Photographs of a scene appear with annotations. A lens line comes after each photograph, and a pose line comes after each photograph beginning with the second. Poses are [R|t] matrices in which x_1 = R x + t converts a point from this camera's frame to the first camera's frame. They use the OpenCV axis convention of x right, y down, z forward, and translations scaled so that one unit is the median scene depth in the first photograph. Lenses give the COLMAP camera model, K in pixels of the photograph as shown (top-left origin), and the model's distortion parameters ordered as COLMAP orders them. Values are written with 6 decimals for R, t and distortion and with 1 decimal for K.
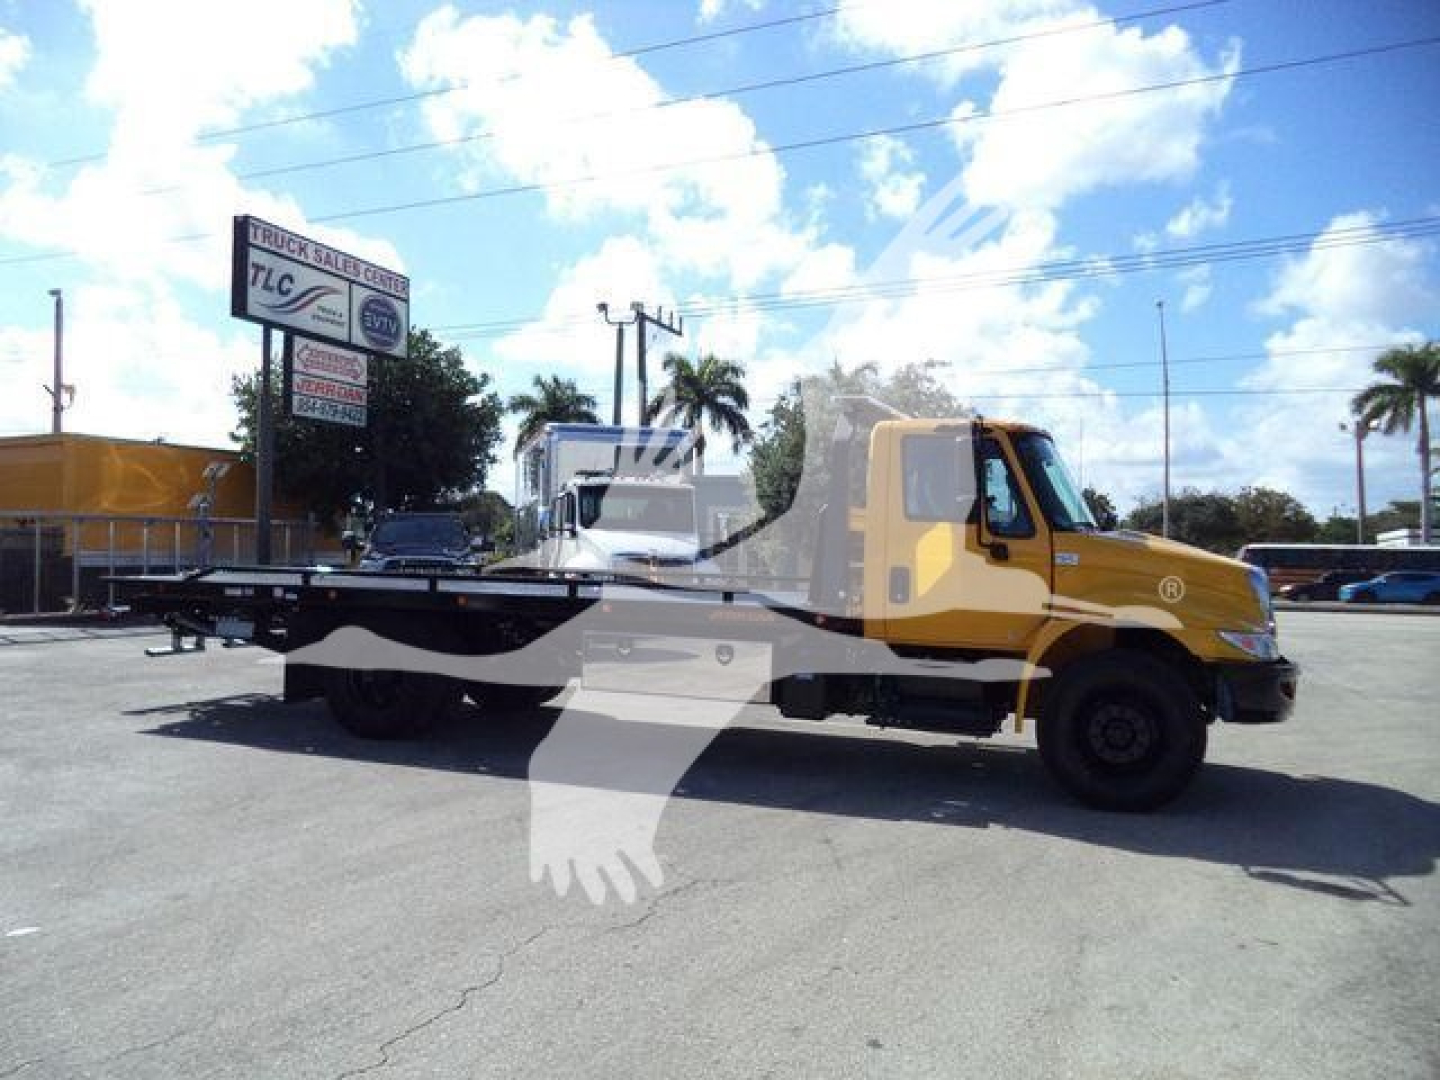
lens RADIAL K [[1169.1, 0, 671.4], [0, 1169.1, 538.0], [0, 0, 1]] dist [-0.028286, -0.000779]
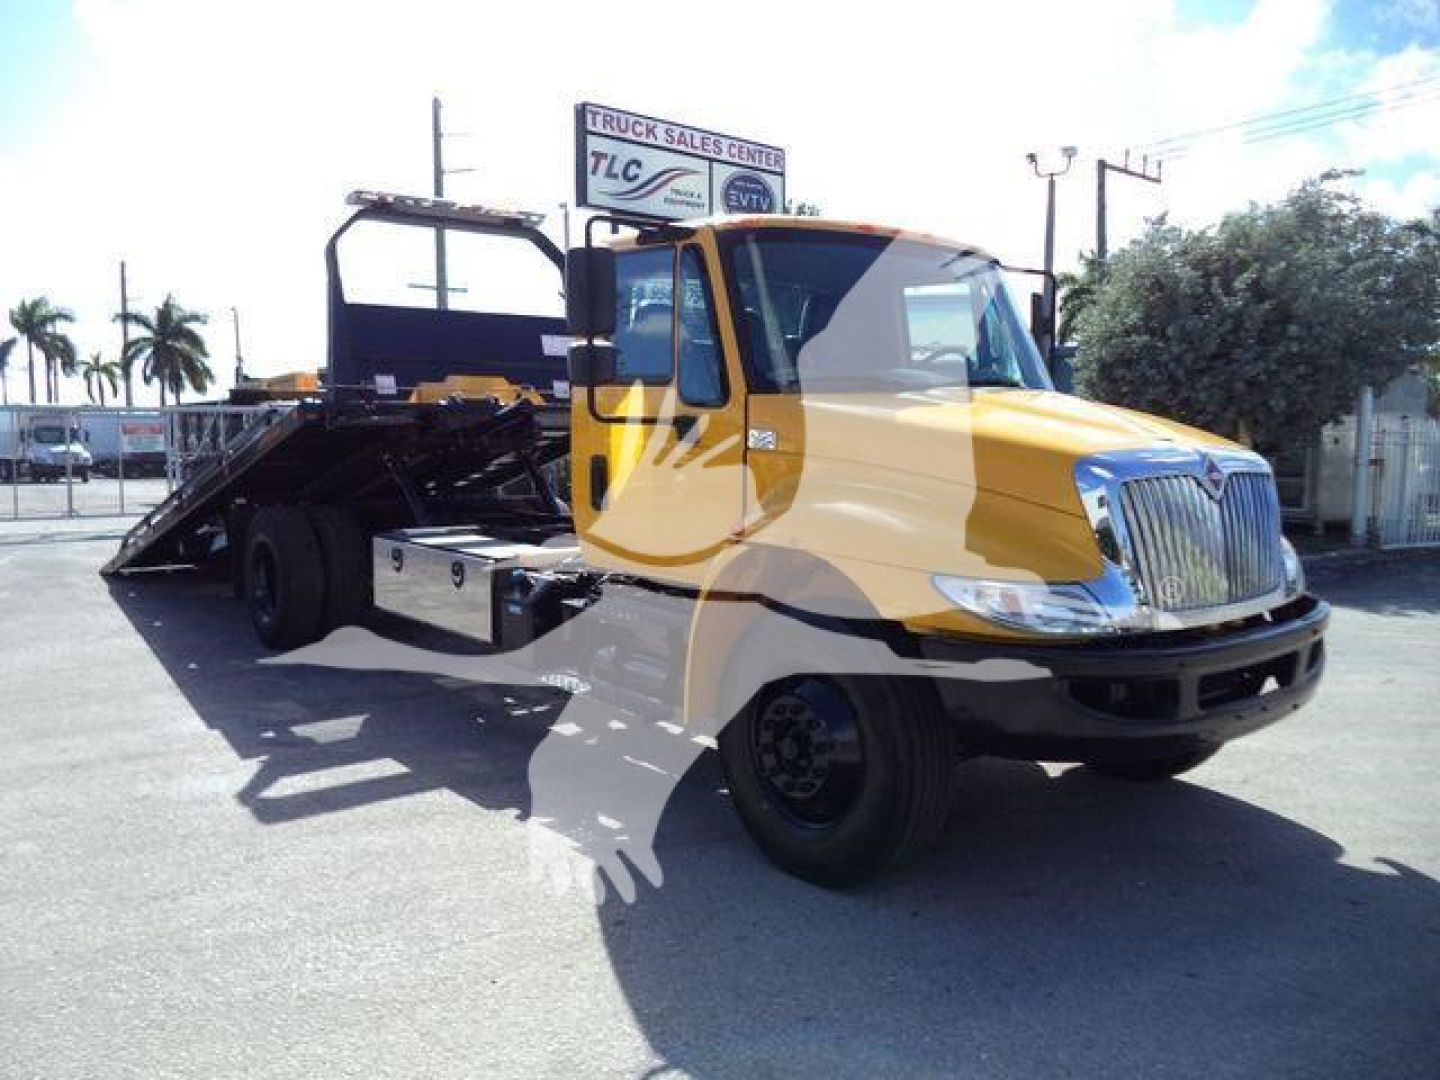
lens RADIAL K [[1169.1, 0, 671.4], [0, 1169.1, 538.0], [0, 0, 1]] dist [-0.028286, -0.000779]
pose [[0.890132, 0.022647, -0.455140, 0.147336], [0.020191, 0.995824, 0.089038, 0.003680], [0.455255, -0.088445, 0.885957, 0.116323]]
